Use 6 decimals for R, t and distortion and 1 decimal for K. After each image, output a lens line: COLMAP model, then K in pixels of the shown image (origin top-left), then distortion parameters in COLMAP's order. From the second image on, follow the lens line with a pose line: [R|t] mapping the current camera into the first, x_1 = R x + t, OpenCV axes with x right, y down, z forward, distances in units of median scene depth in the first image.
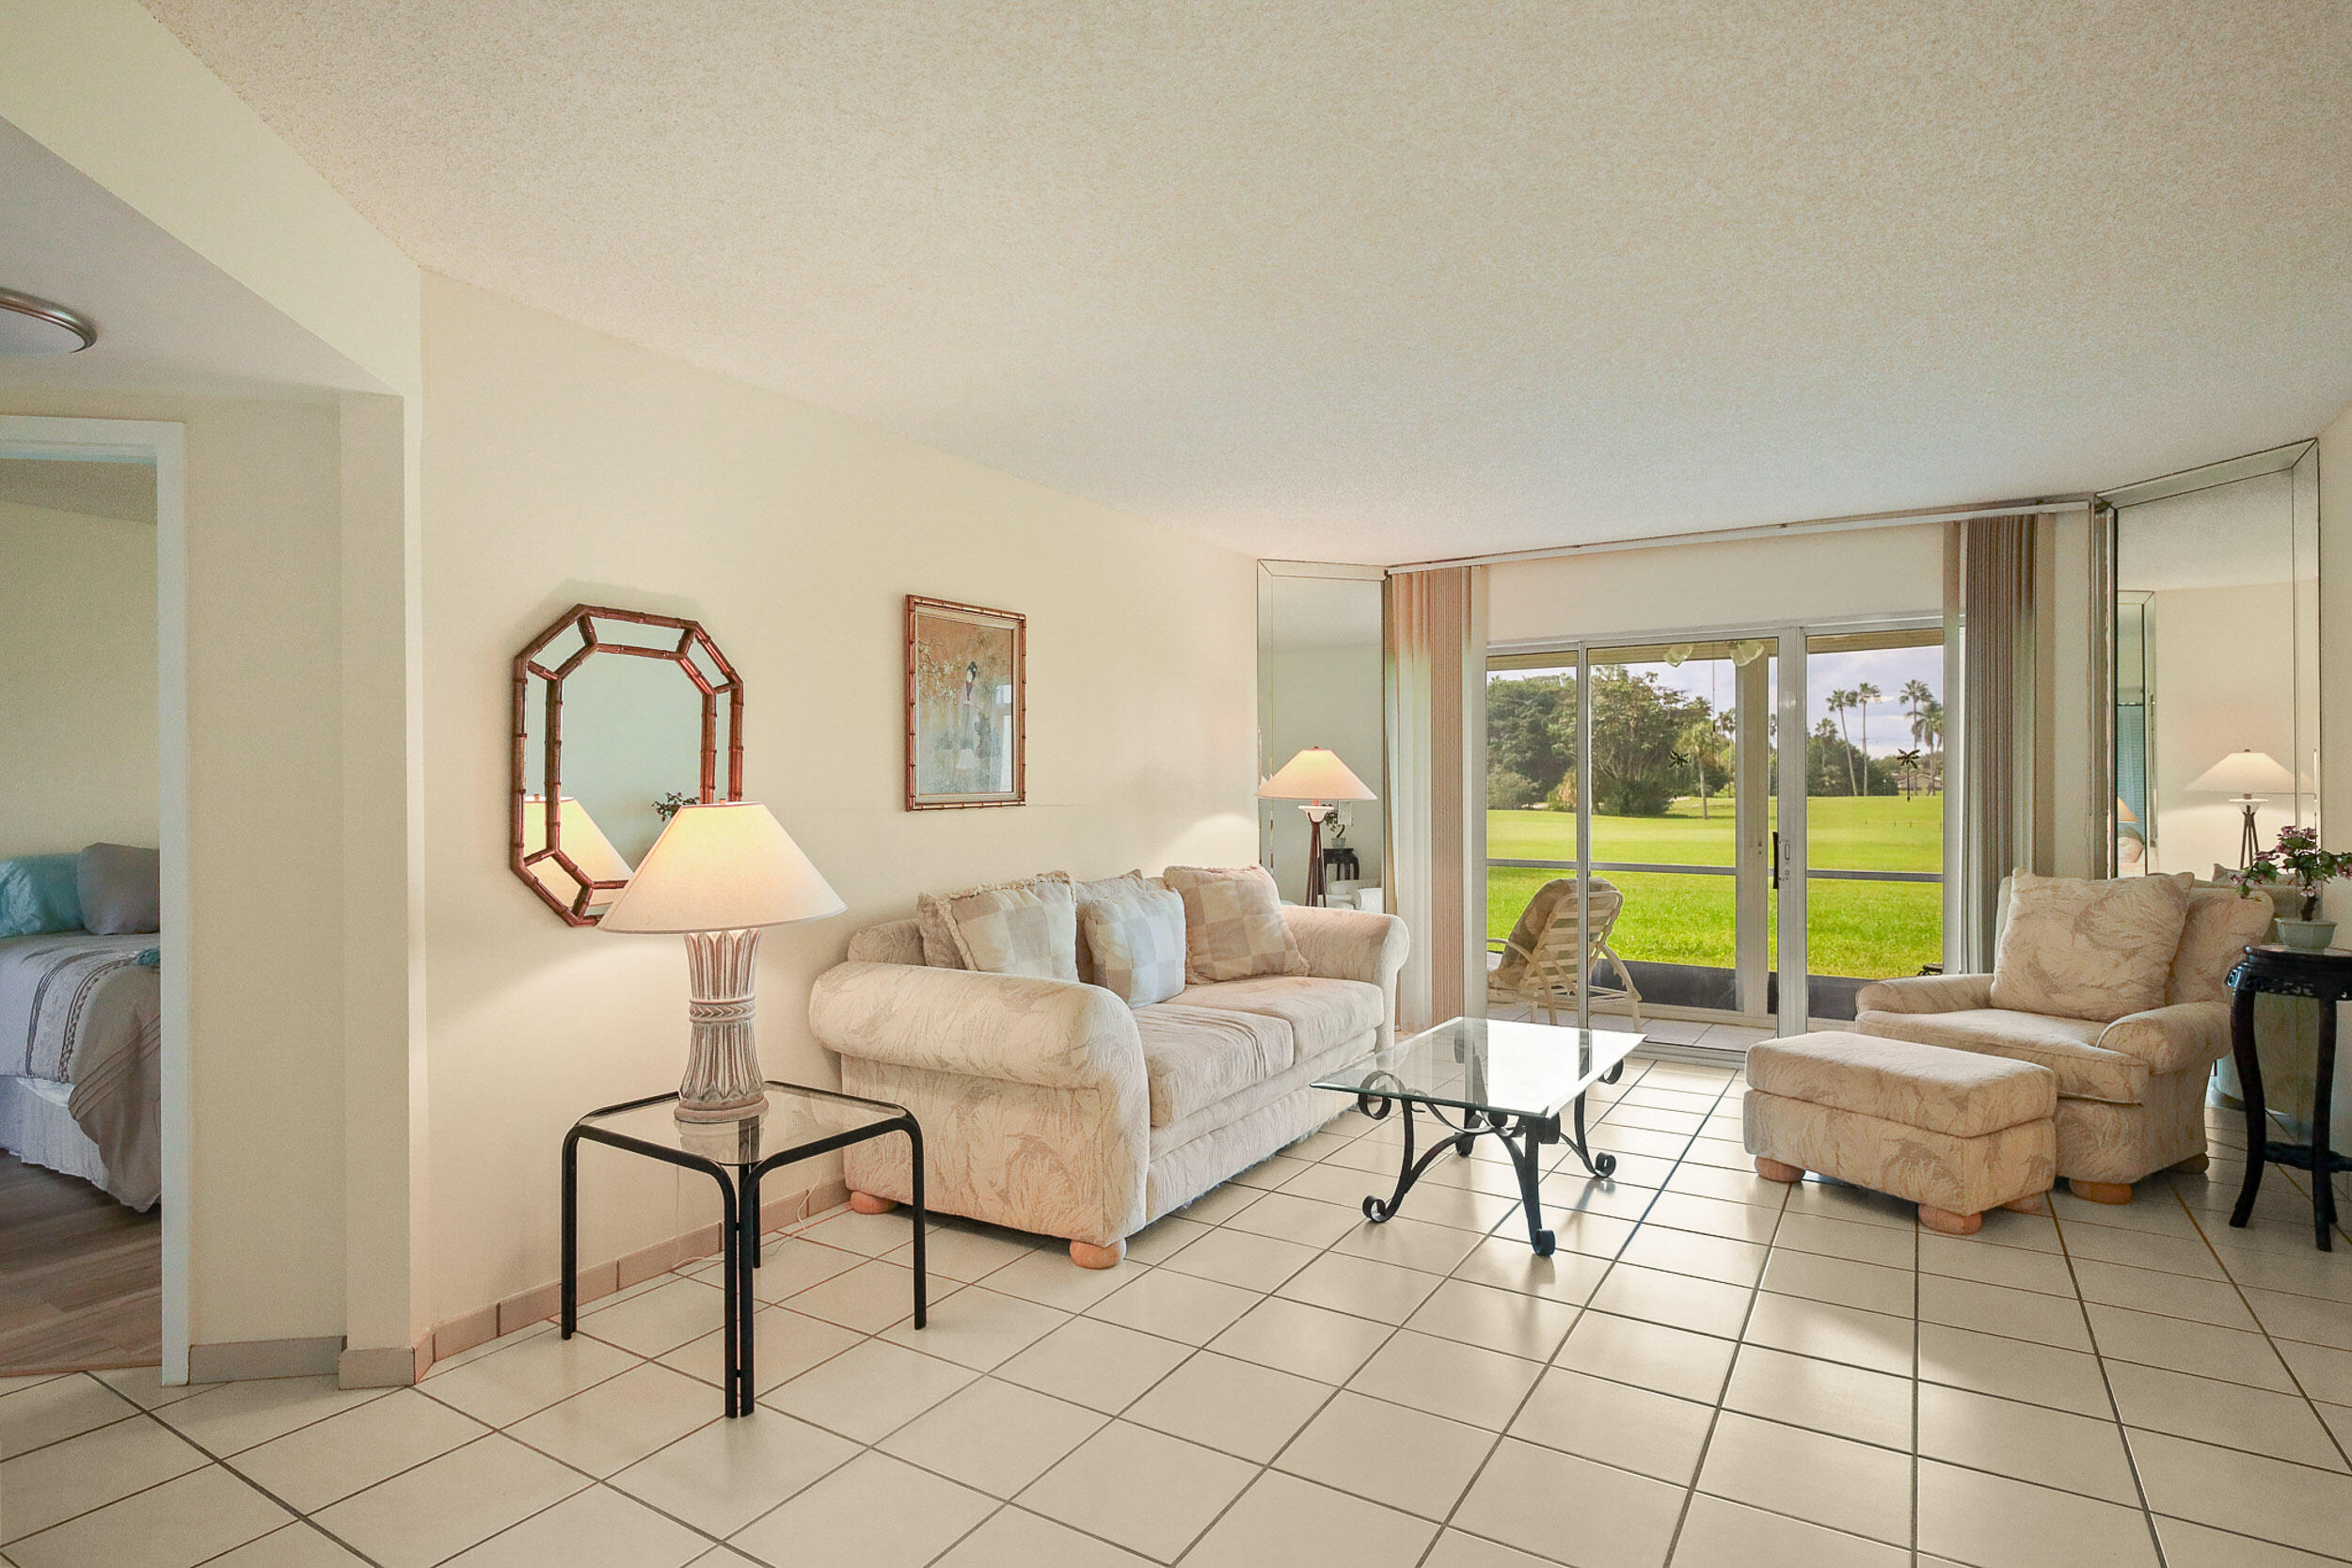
lens RADIAL K [[1216.1, 0, 1145.5], [0, 1216.1, 792.6], [0, 0, 1]] dist [0.012109, -0.007036]
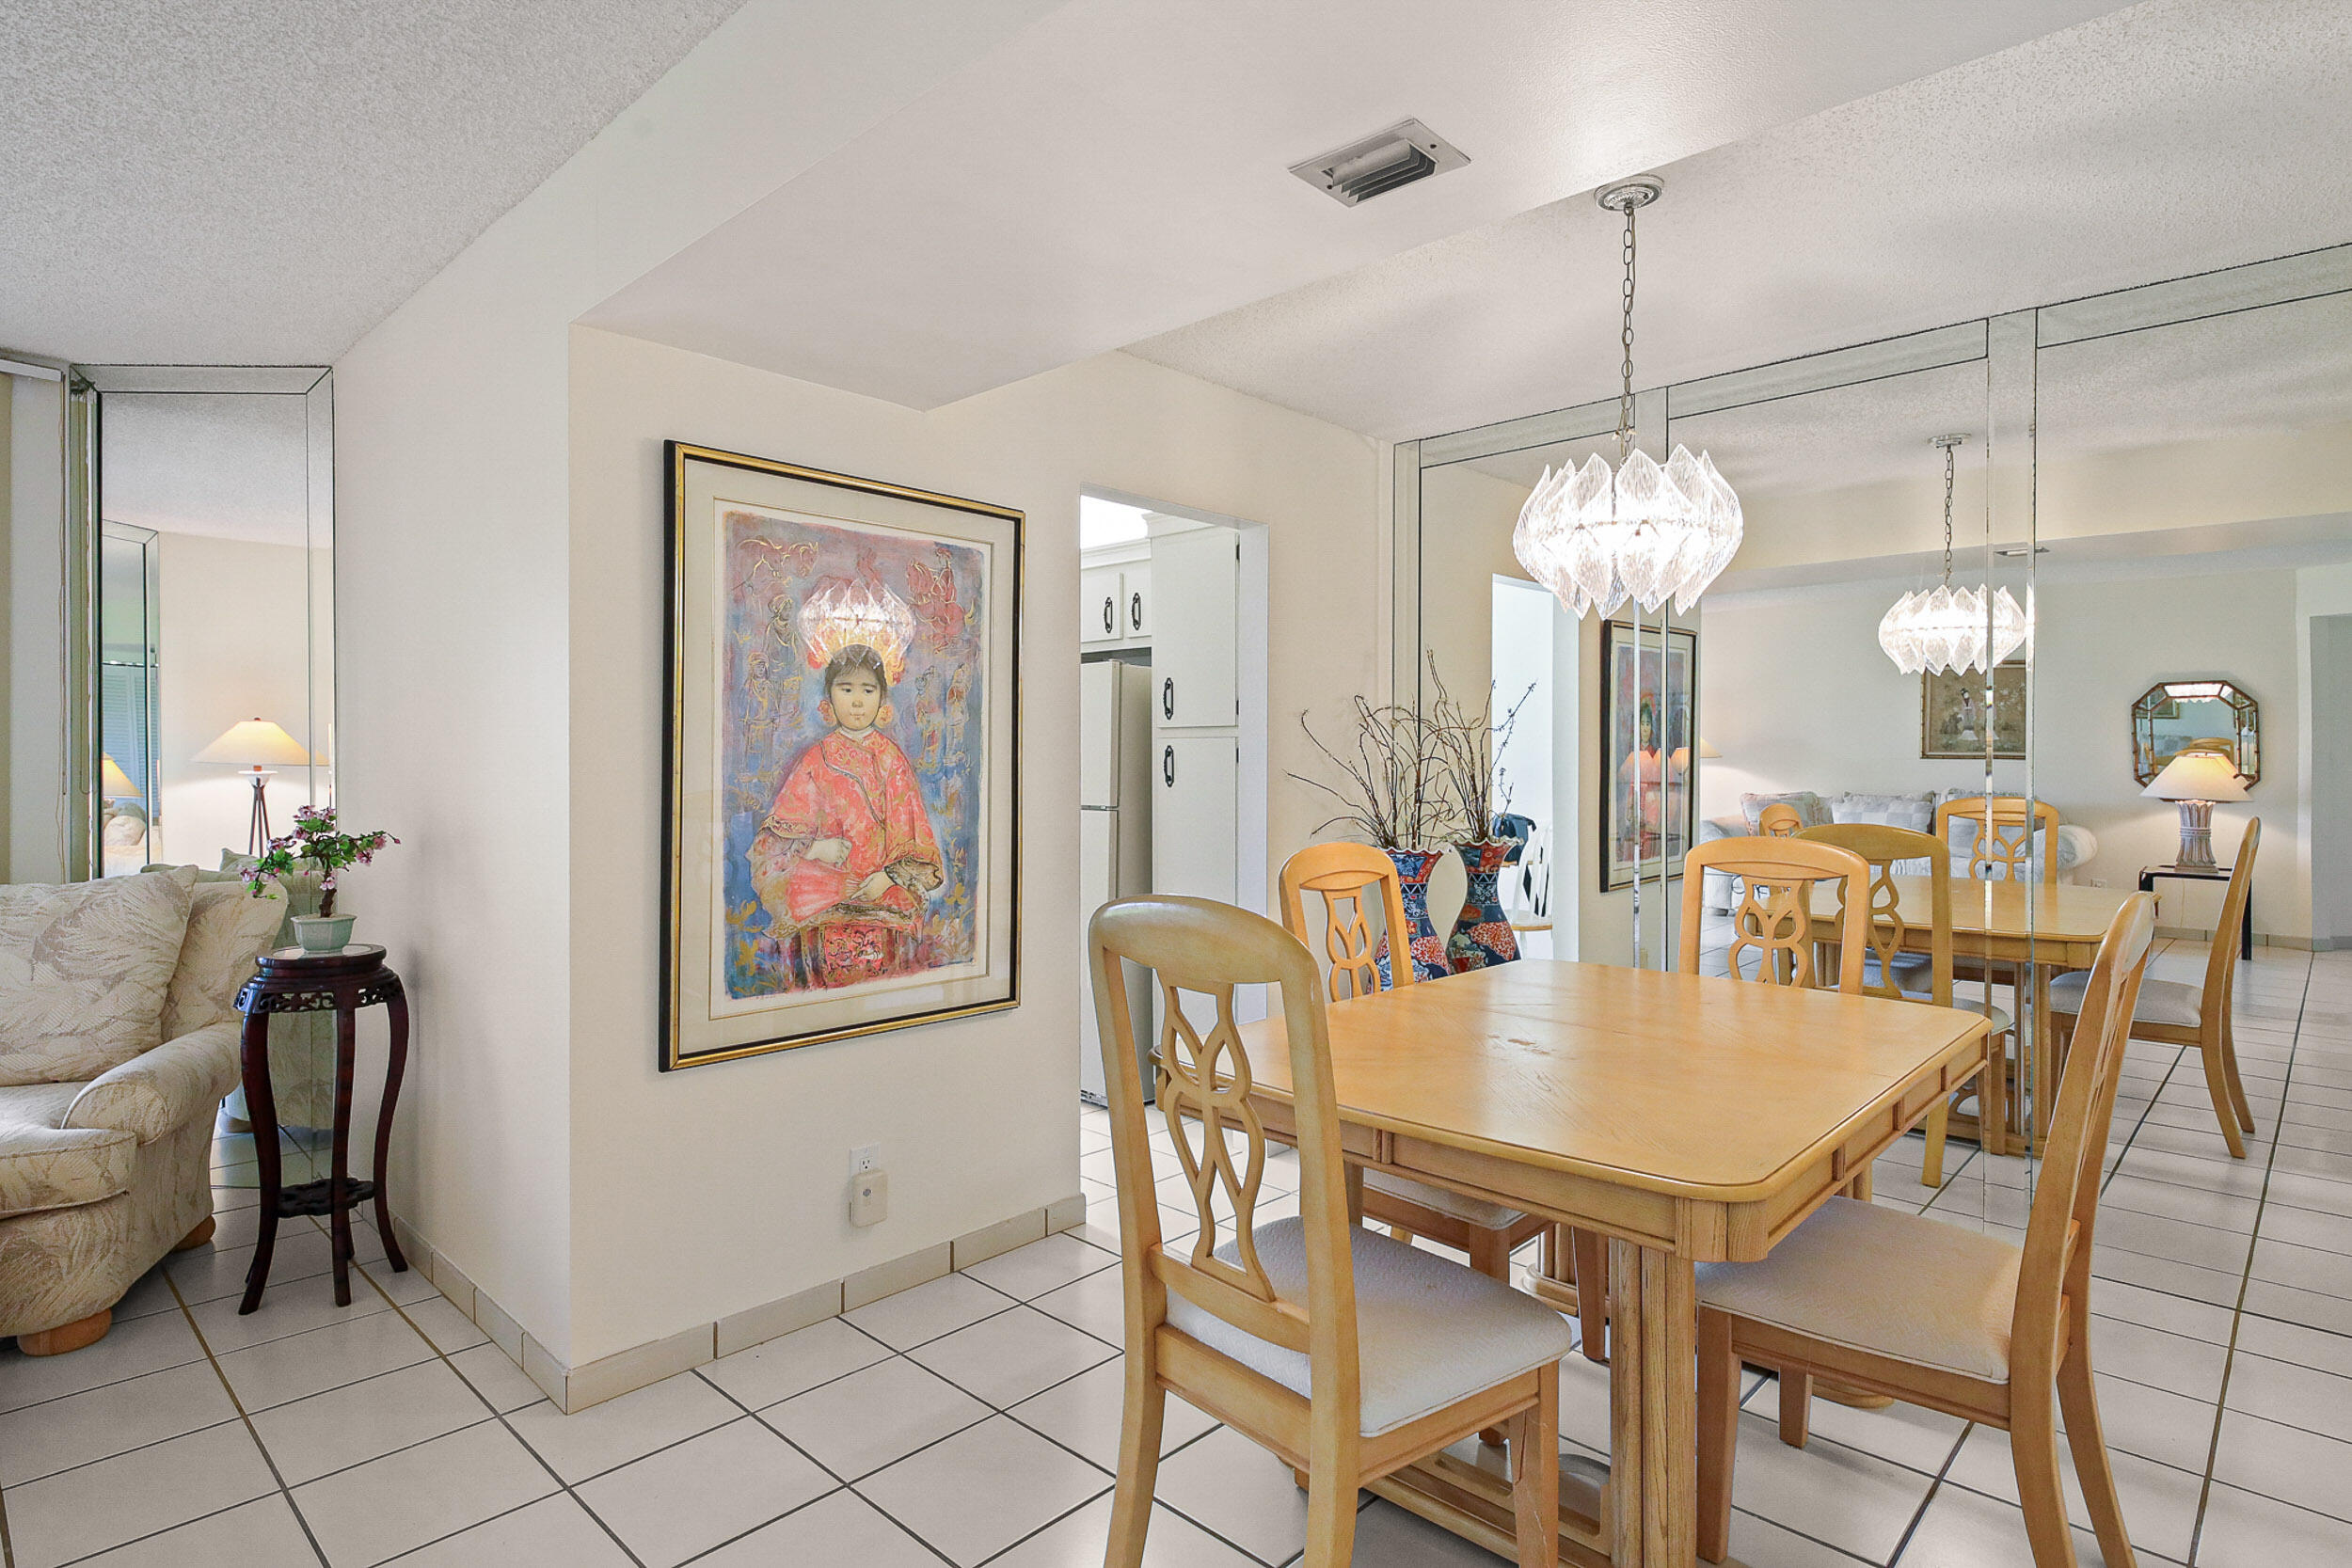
lens RADIAL K [[1216.1, 0, 1165.6], [0, 1216.1, 769.5], [0, 0, 1]] dist [0.012109, -0.007036]
pose [[0.195072, -0.002808, 0.980785, 0.220992], [-0.003126, 0.999989, 0.003485, -0.002145], [-0.980784, -0.003745, 0.195061, 0.249963]]
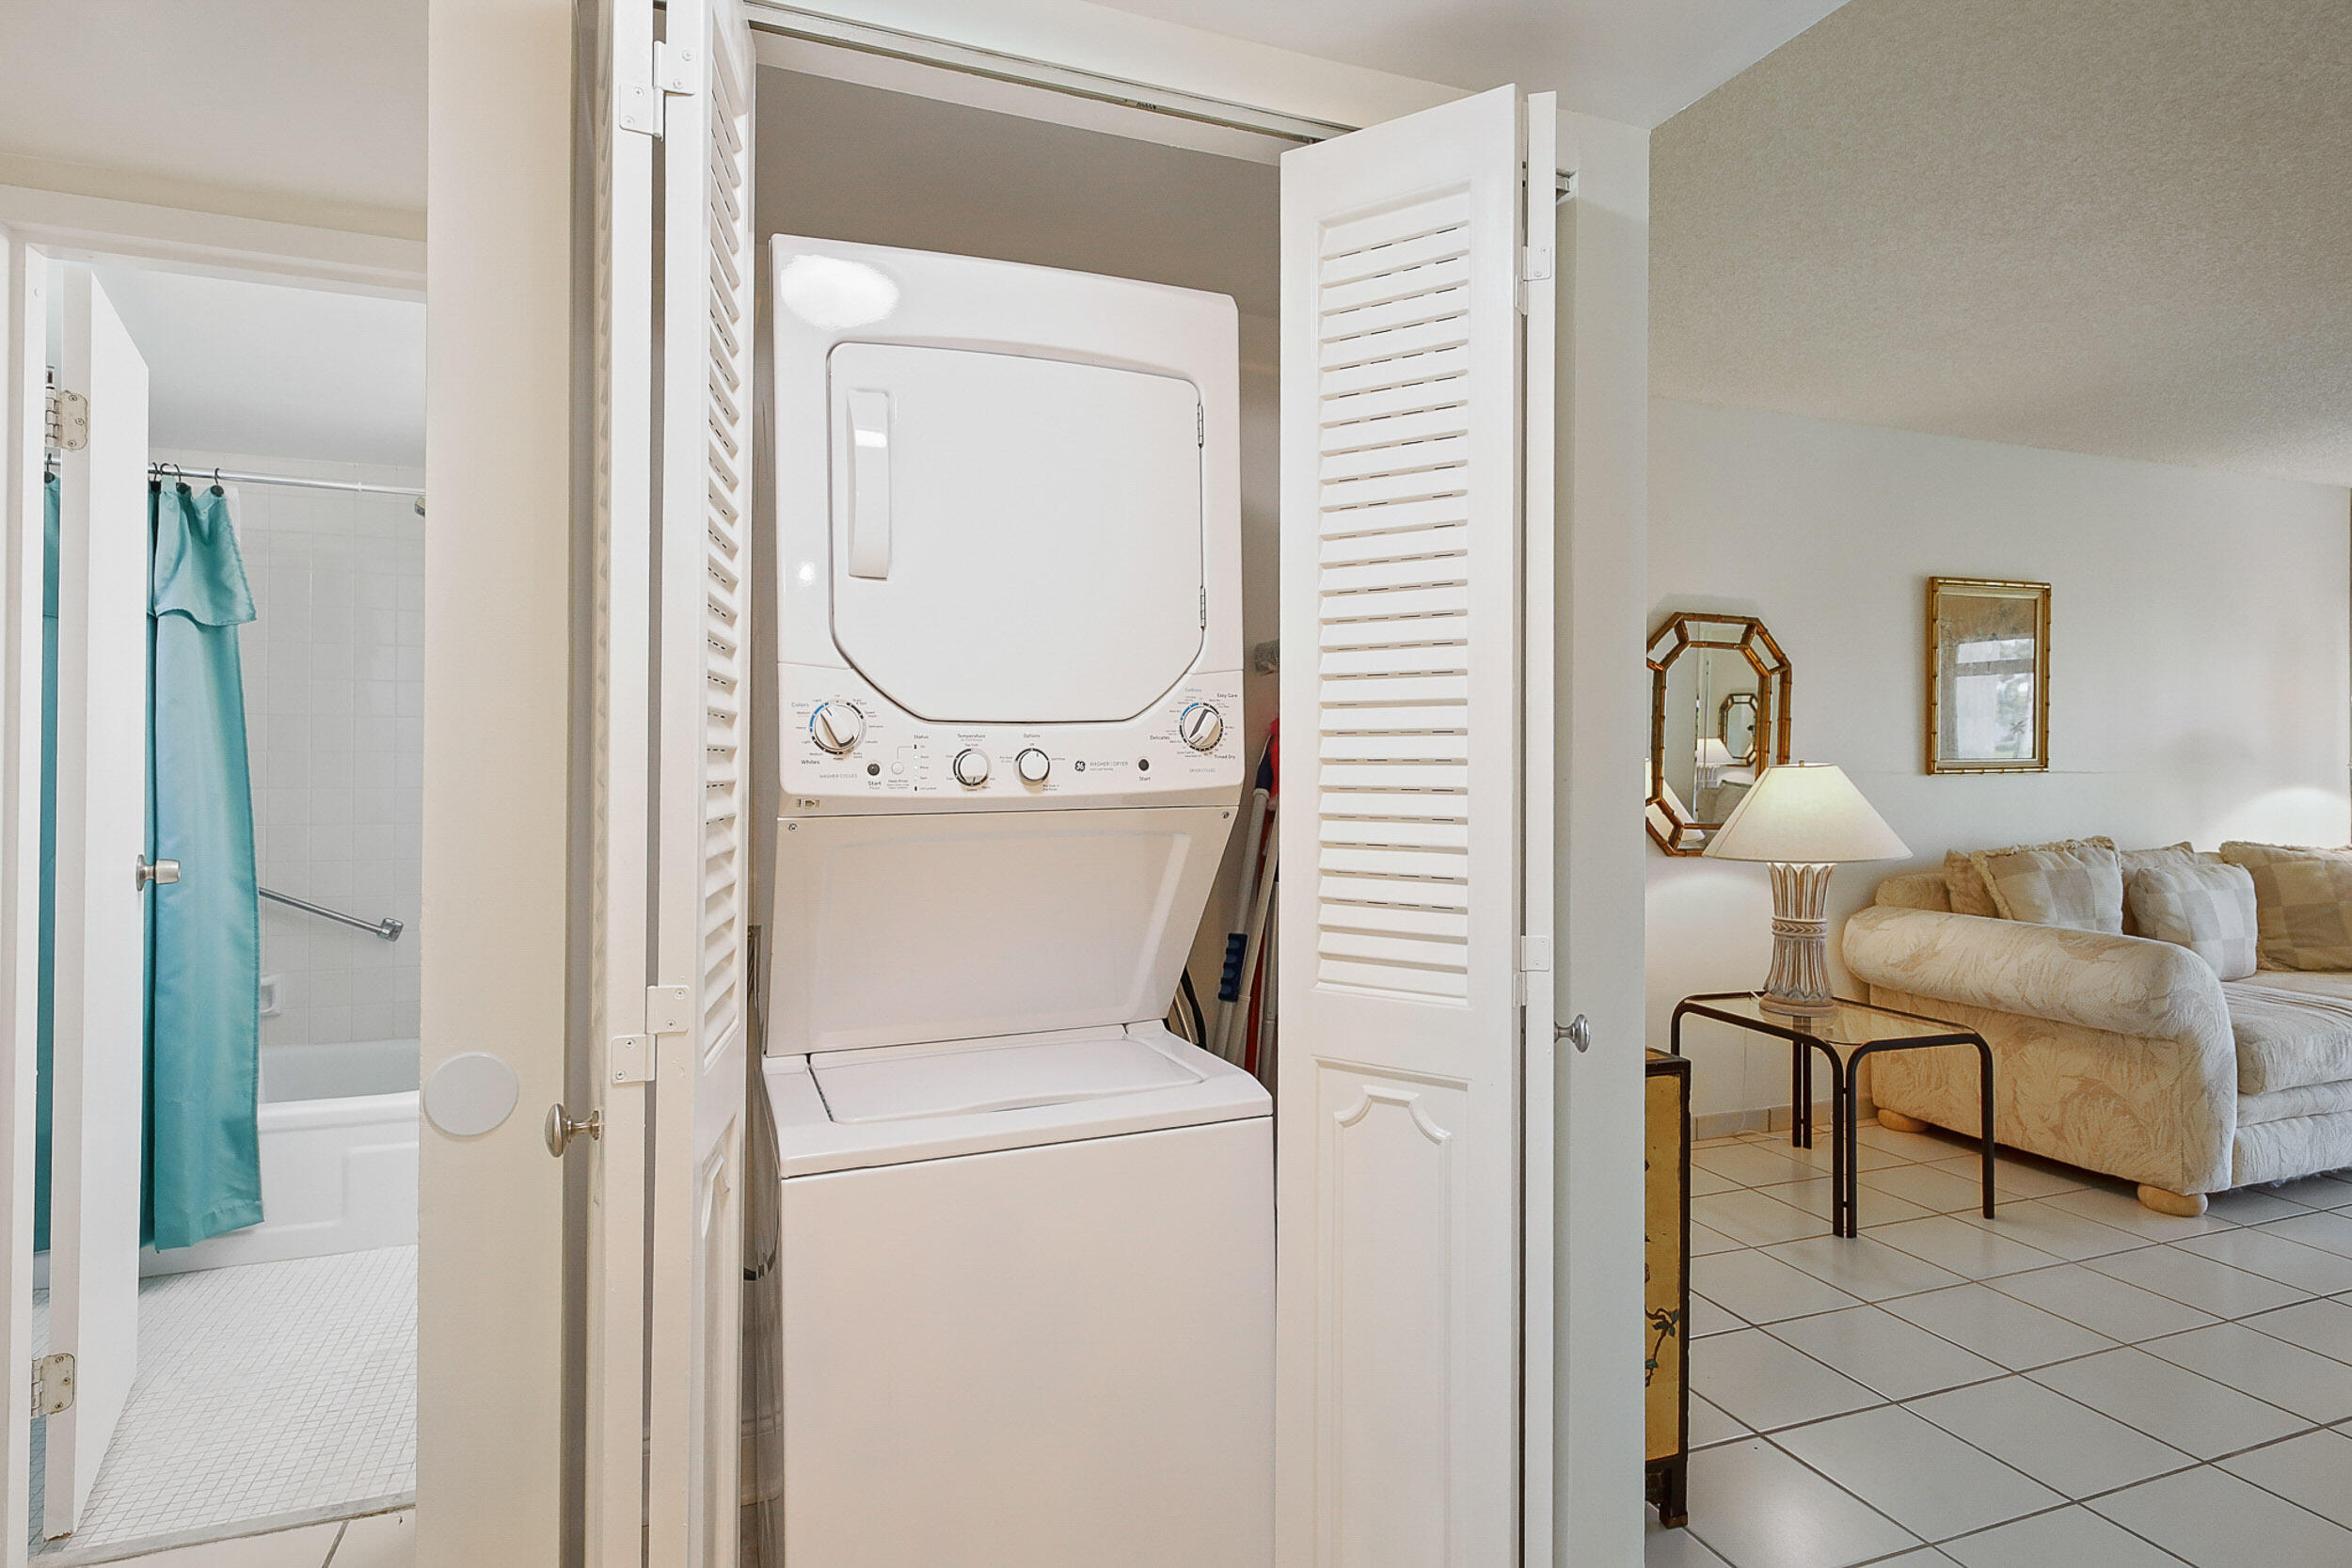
lens RADIAL K [[1216.1, 0, 1184.0], [0, 1216.1, 749.8], [0, 0, 1]] dist [0.012109, -0.007036]
pose [[0.798306, 0.005480, -0.602228, -0.077730], [-0.009867, 0.999943, -0.003980, 0.004209], [0.602172, 0.009120, 0.798315, -0.310080]]
